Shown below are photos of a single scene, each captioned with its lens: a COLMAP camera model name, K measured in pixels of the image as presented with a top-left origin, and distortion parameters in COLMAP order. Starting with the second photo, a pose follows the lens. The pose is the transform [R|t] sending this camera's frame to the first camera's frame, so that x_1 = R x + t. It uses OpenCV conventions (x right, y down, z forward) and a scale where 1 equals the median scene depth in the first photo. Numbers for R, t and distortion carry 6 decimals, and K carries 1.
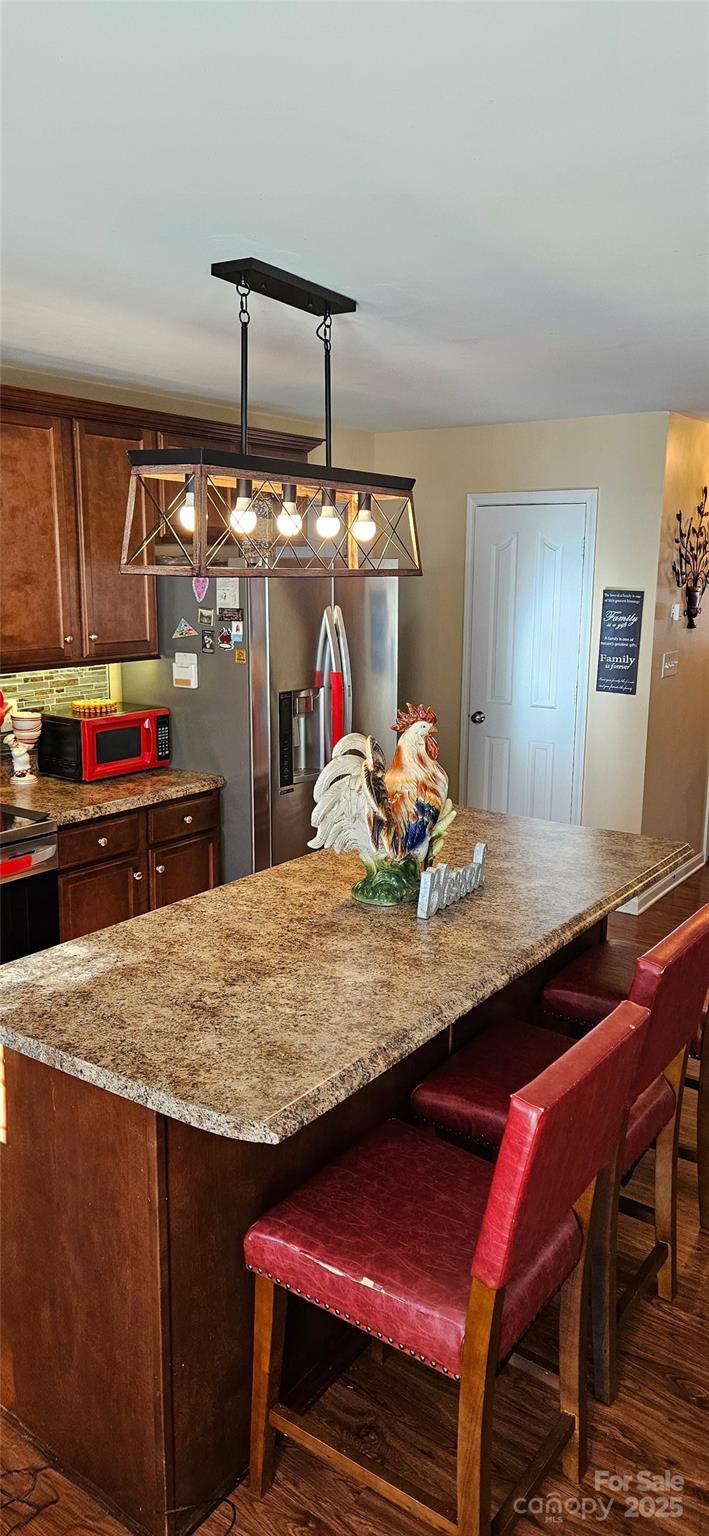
lens RADIAL K [[1054.3, 0, 354.5], [0, 1054.3, 768.0], [0, 0, 1]] dist [0.006769, -0.026260]
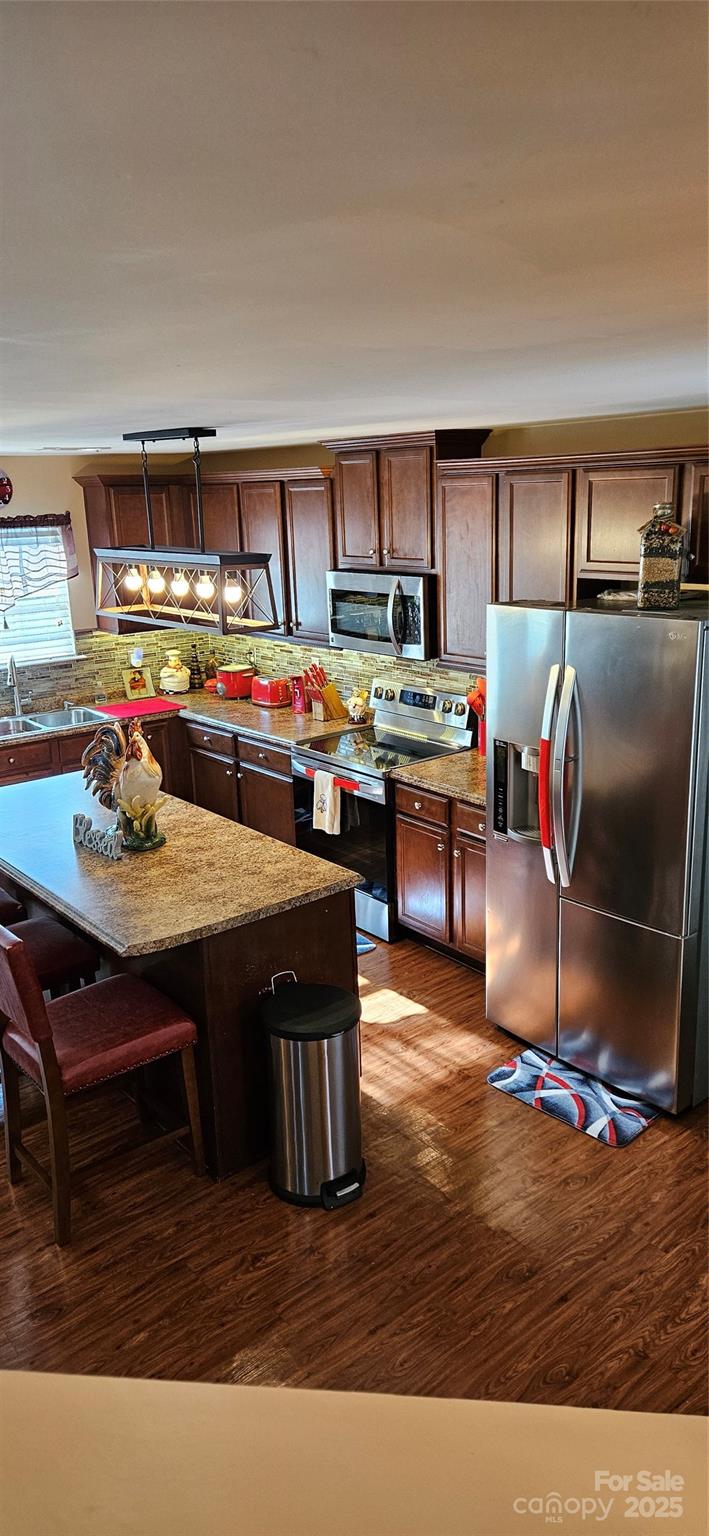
lens RADIAL K [[1054.3, 0, 354.5], [0, 1054.3, 768.0], [0, 0, 1]] dist [0.006769, -0.026260]
pose [[-0.282322, 0.229615, -0.931435, 1.214857], [-0.196234, 0.936580, 0.290363, -0.437266], [0.939035, 0.264755, -0.219359, 1.506300]]
